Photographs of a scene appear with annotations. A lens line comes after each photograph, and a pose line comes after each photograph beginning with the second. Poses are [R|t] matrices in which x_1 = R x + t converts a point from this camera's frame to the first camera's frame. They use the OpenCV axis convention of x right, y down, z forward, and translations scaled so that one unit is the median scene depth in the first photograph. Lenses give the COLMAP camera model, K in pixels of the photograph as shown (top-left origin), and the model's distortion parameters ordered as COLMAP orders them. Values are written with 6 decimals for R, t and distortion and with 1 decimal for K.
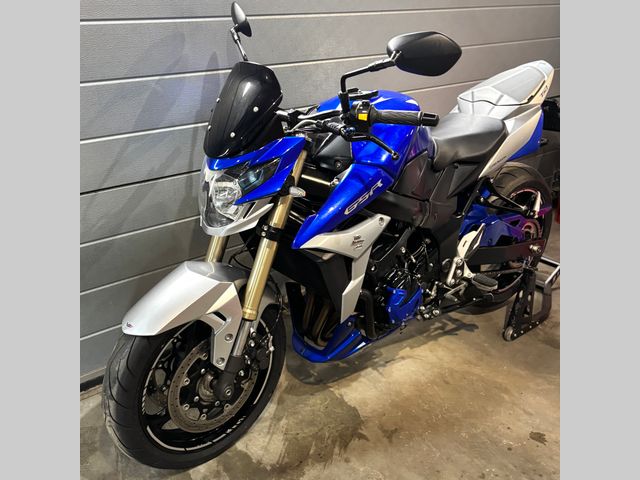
lens RADIAL K [[609.8, 0, 320.0], [0, 609.8, 240.0], [0, 0, 1]] dist [0.013855, 0.007317]
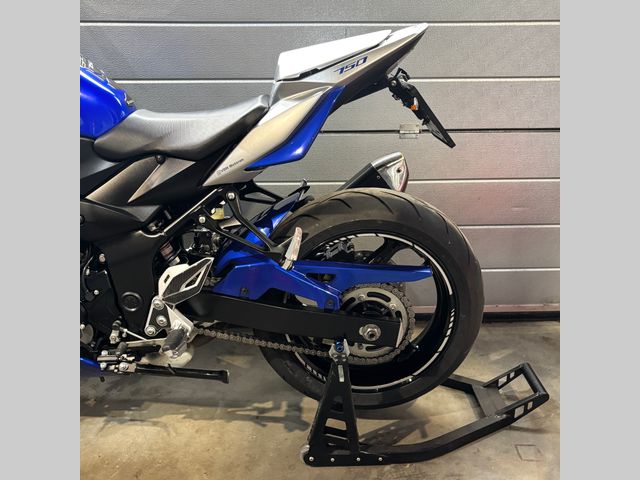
lens RADIAL K [[609.8, 0, 320.0], [0, 609.8, 240.0], [0, 0, 1]] dist [0.013855, 0.007317]
pose [[0.788322, 0.191106, -0.584831, 0.853936], [-0.229674, 0.973231, 0.008437, -0.089910], [0.570788, 0.127669, 0.811112, 0.622841]]
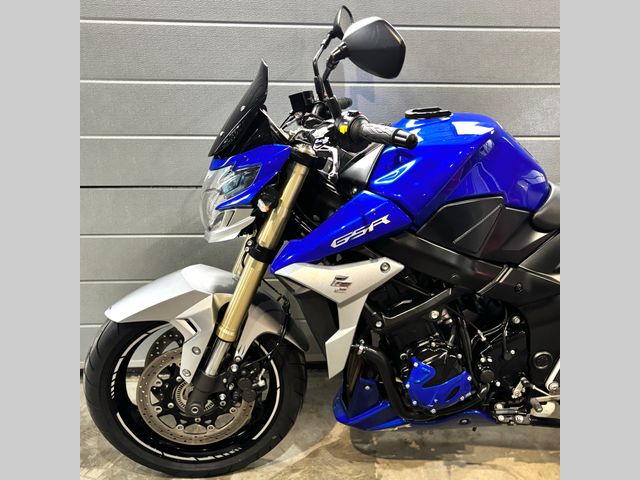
lens RADIAL K [[634.1, 0, 319.9], [0, 634.1, 262.0], [0, 0, 1]] dist [0.005481, 0.010203]
pose [[0.813576, 0.208666, -0.542728, 0.427320], [-0.232347, 0.972298, 0.025527, -0.034607], [0.533019, 0.105333, 0.839521, 0.231800]]
